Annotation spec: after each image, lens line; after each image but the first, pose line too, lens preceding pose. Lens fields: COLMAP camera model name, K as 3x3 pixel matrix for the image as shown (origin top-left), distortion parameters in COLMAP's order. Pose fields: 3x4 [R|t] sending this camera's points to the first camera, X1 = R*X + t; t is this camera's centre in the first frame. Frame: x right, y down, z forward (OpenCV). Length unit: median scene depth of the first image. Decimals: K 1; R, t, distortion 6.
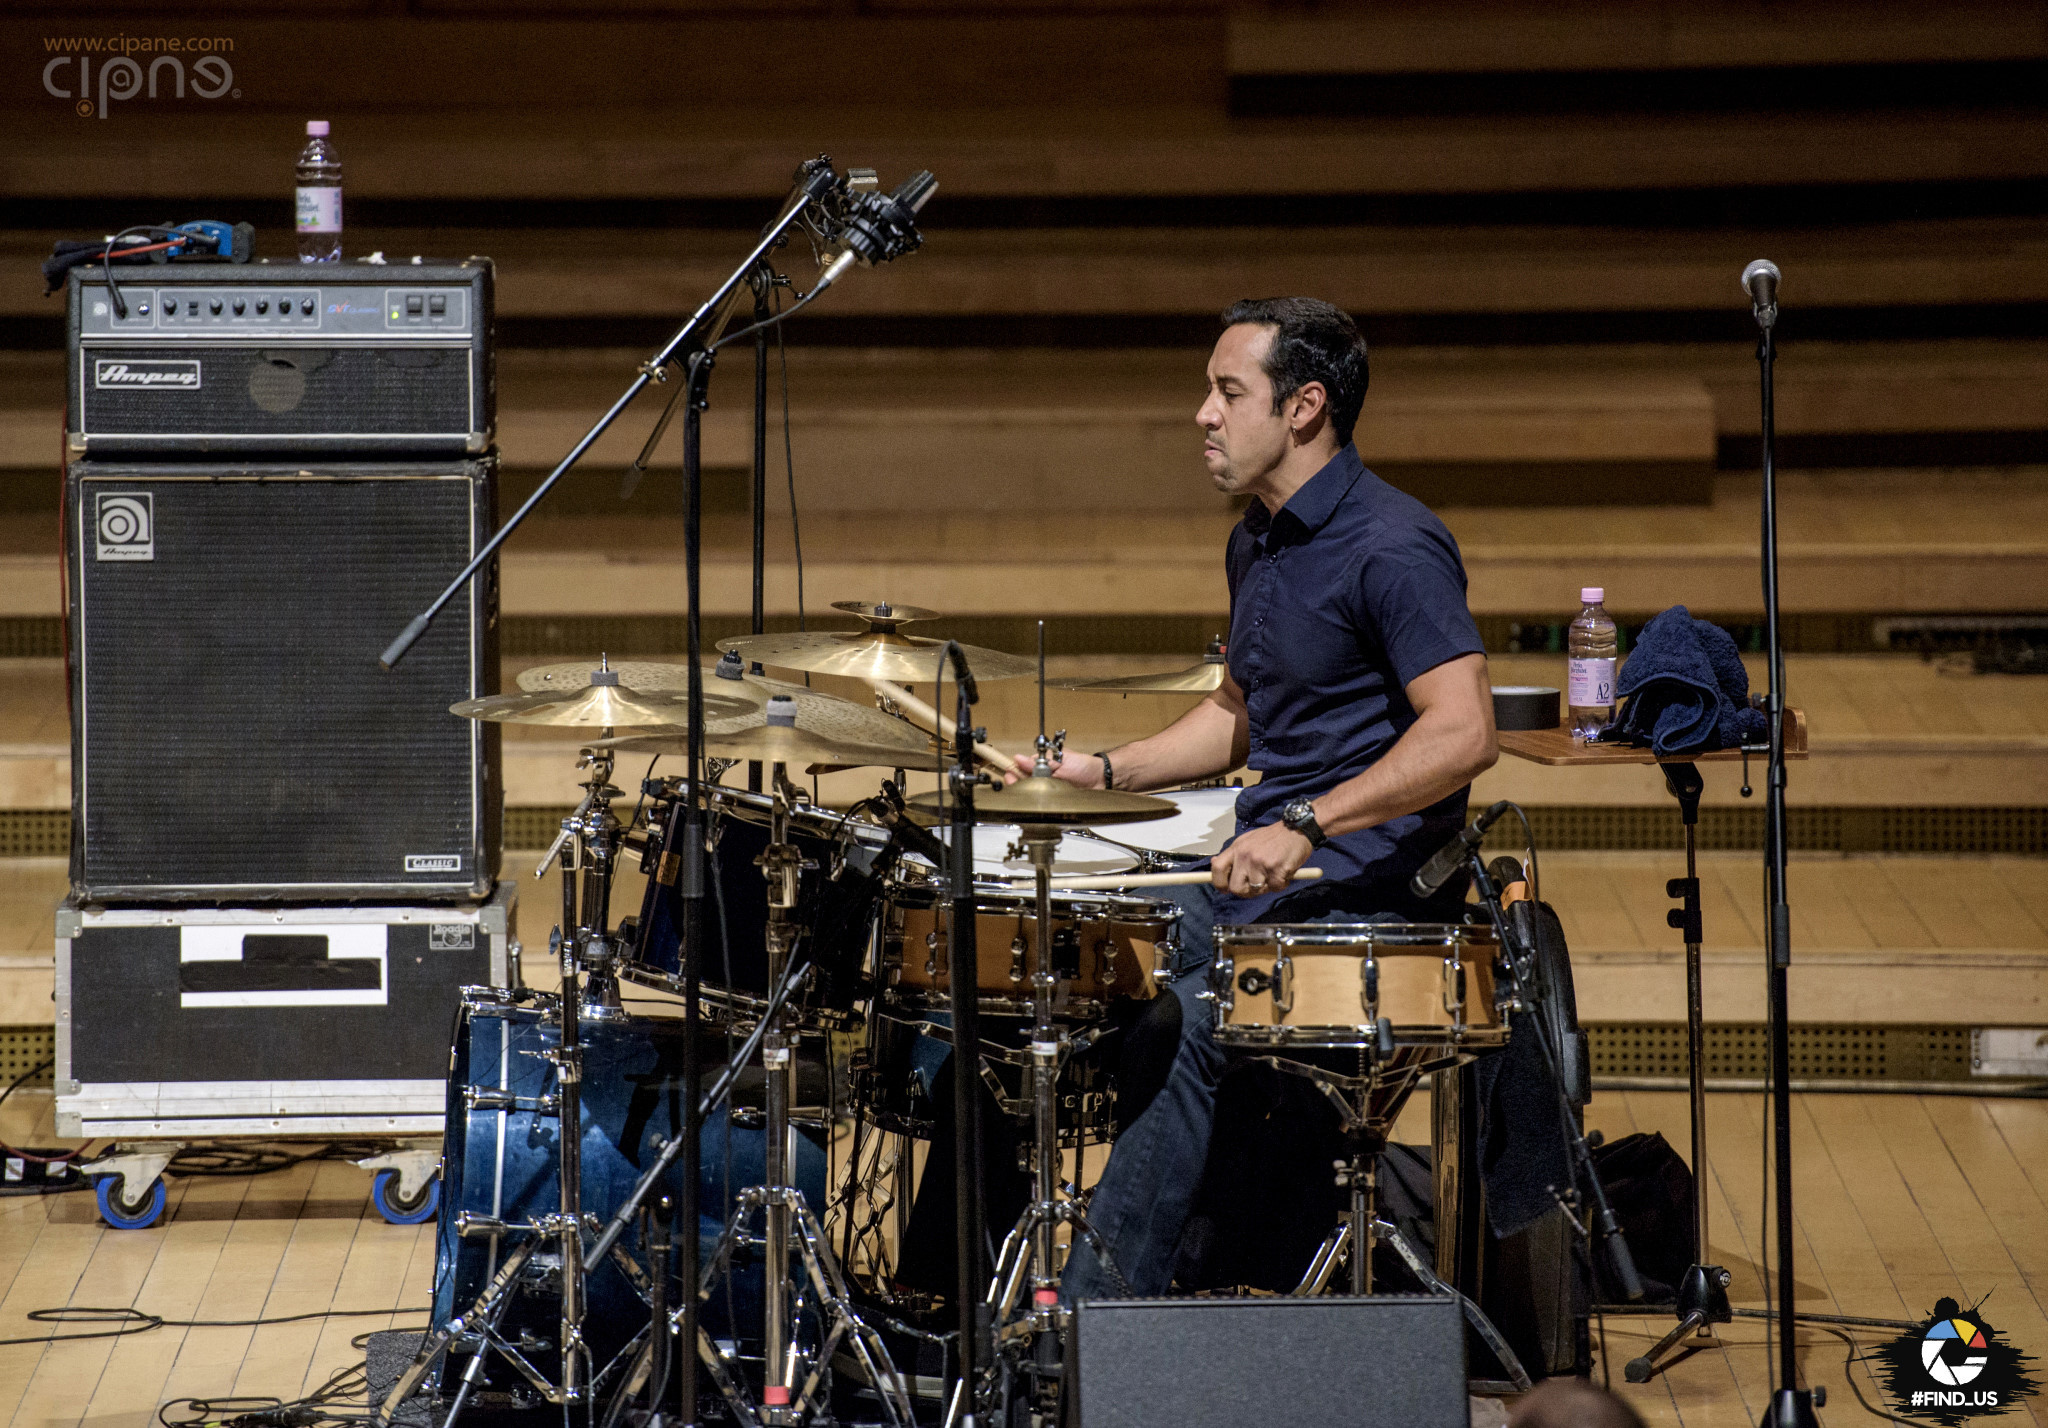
lens RADIAL K [[14660.0, 0, 1024.0], [0, 14660.0, 714.0], [0, 0, 1]] dist [1.563365, -10.001838]
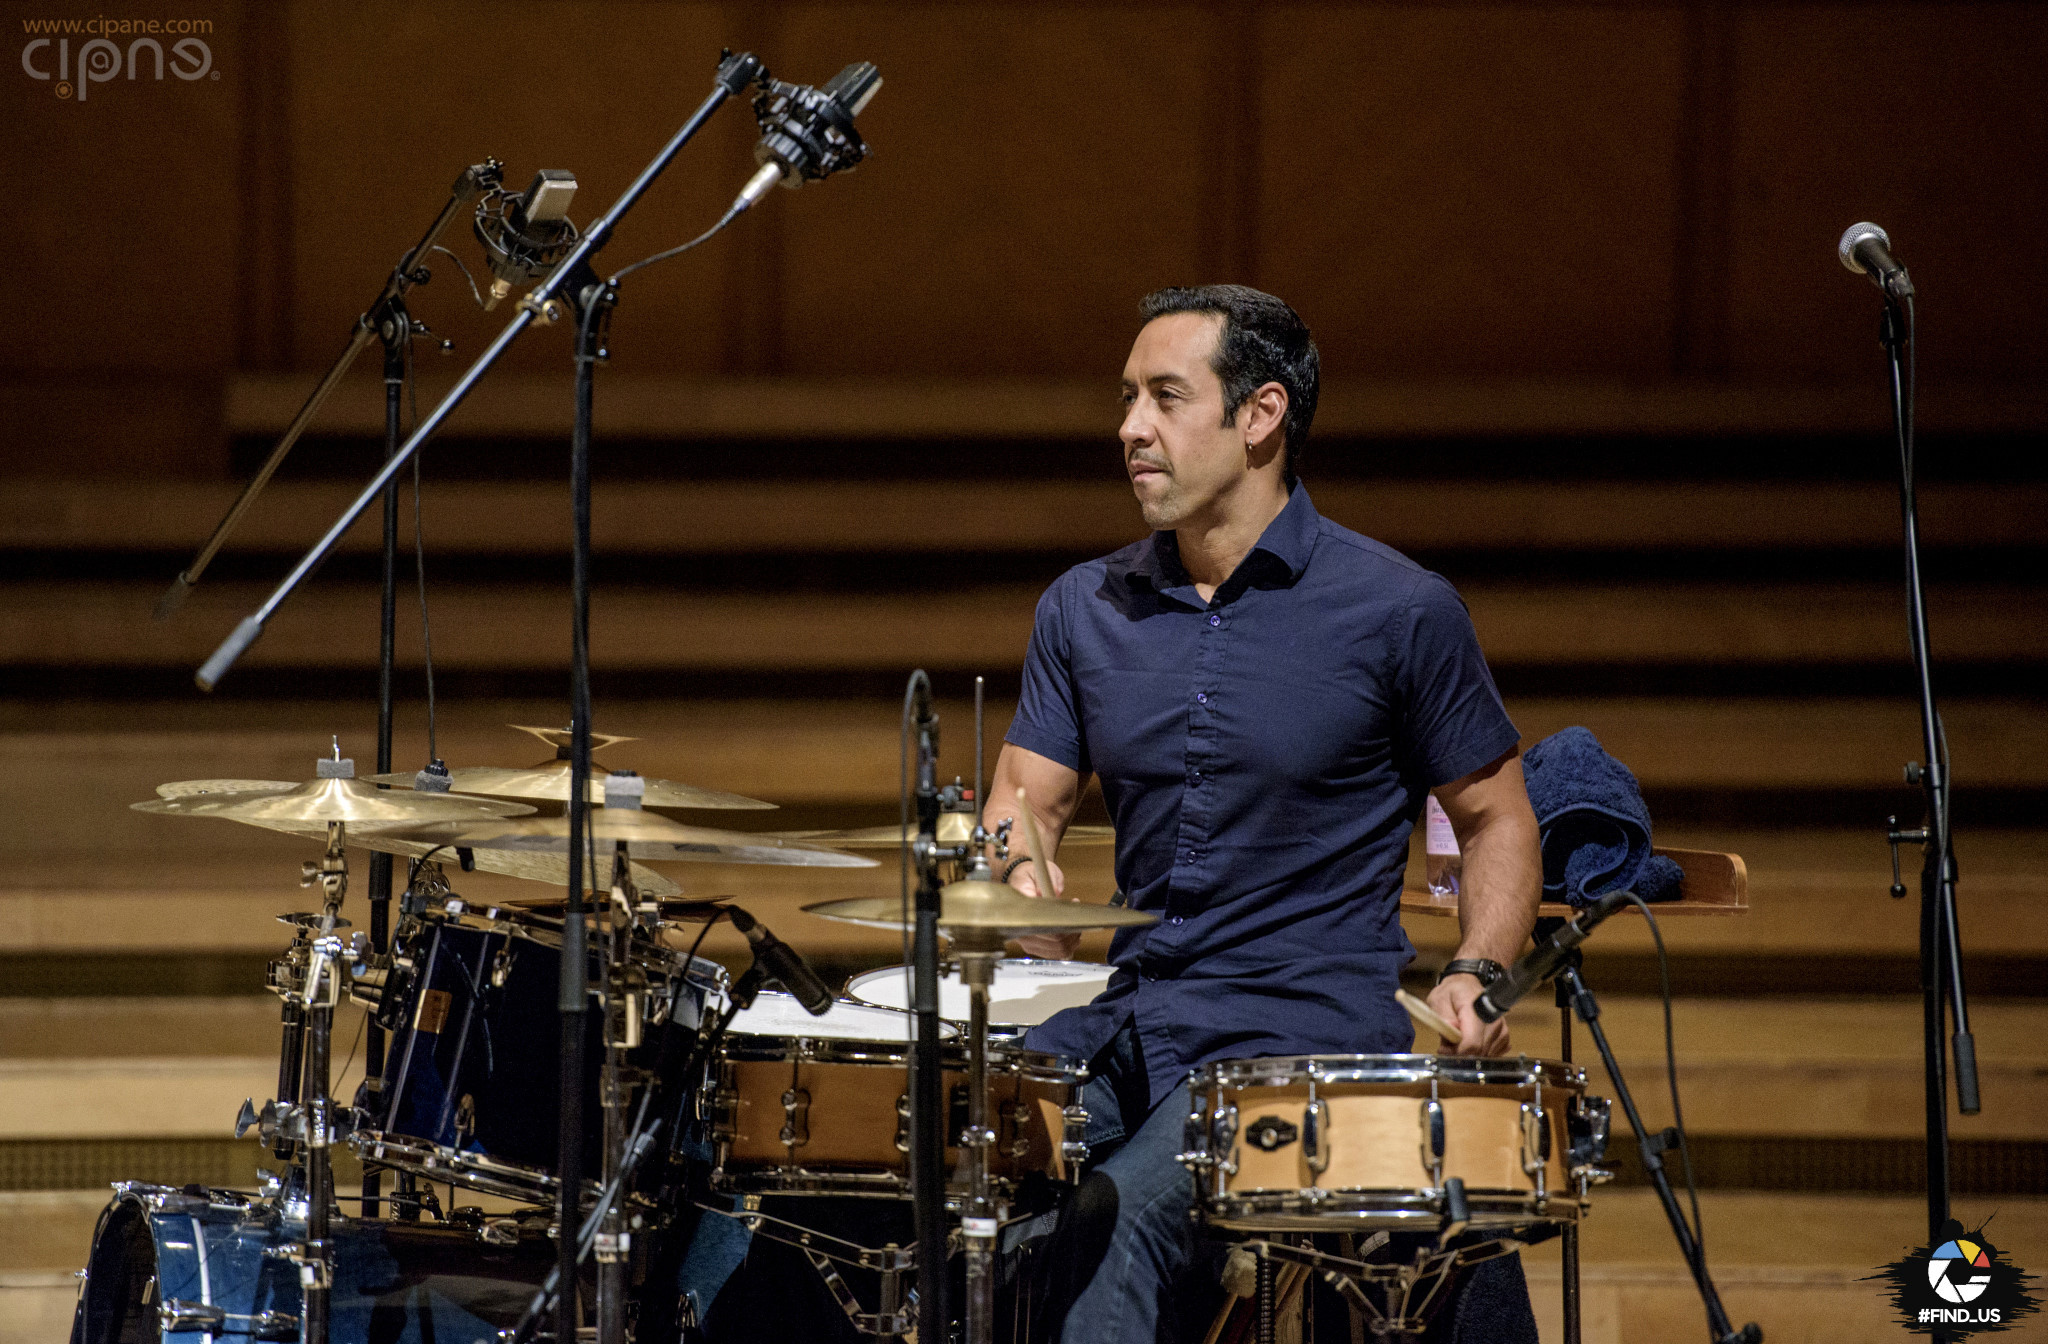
lens RADIAL K [[12586.9, 0, 1024.0], [0, 12586.9, 672.0], [0, 0, 1]] dist [2.150801, -3.753867]
pose [[0.986497, 0.008078, 0.163577, -0.104306], [0.002916, 0.997758, -0.066857, 0.037960], [-0.163751, 0.066431, 0.984262, 0.349447]]
